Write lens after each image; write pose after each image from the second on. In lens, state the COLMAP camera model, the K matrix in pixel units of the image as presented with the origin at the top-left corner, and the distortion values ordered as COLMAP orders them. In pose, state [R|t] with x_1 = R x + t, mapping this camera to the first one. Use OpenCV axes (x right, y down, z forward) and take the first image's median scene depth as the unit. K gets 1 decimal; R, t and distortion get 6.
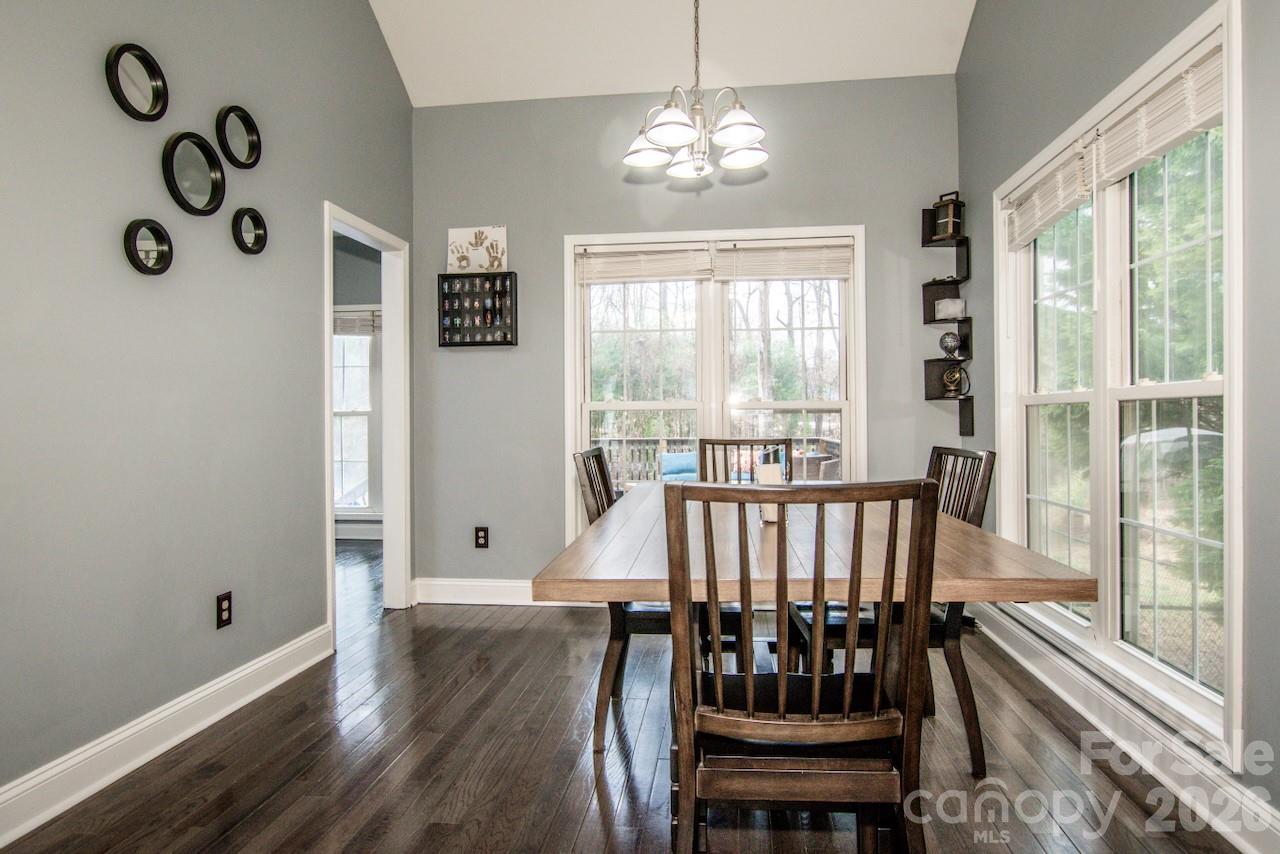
lens RADIAL K [[740.6, 0, 647.2], [0, 740.6, 418.7], [0, 0, 1]] dist [-0.040167, -0.001446]
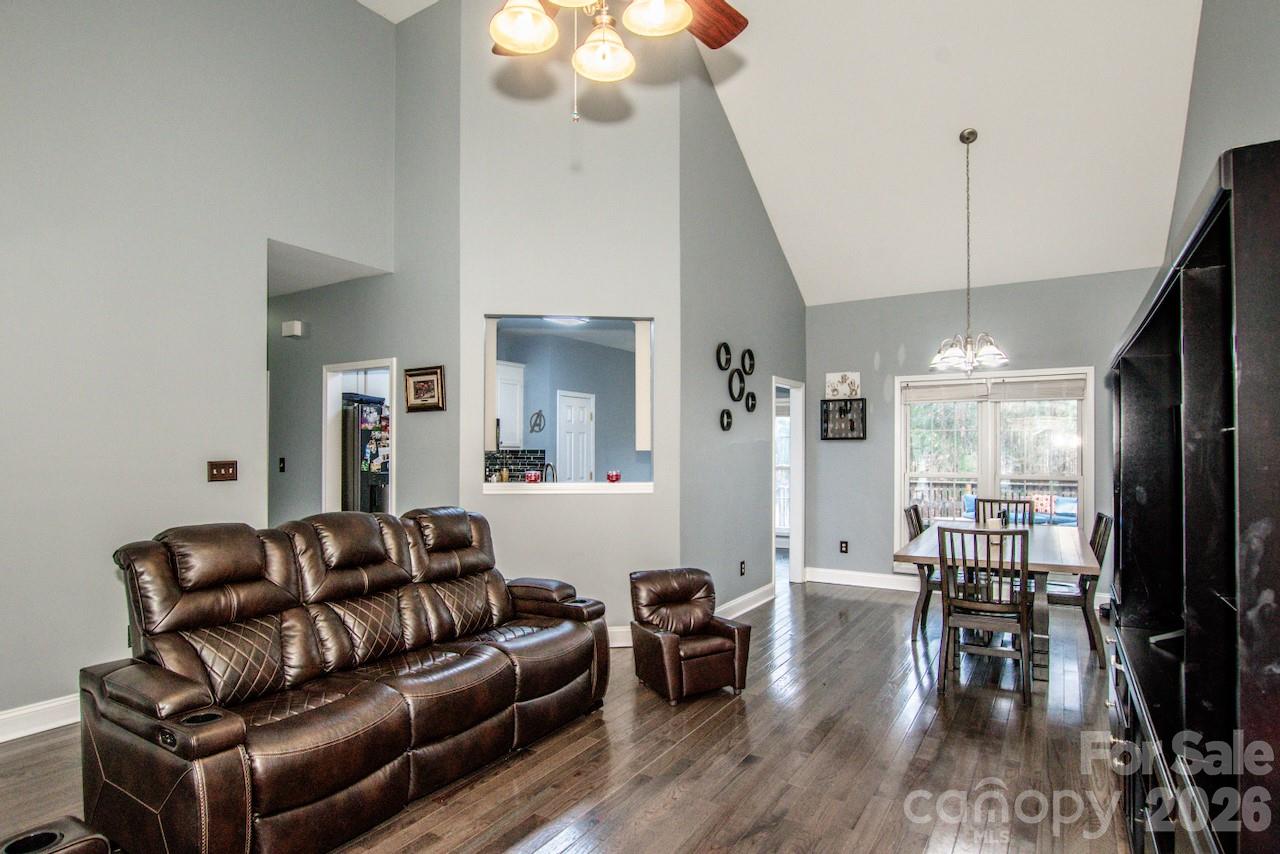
lens RADIAL K [[674.3, 0, 651.8], [0, 674.3, 450.0], [0, 0, 1]] dist [-0.019774, -0.000161]
pose [[0.906642, 0.008674, -0.421812, 0.044734], [-0.008435, 0.999961, 0.002431, -0.086341], [0.421816, 0.001354, 0.906680, -0.787158]]
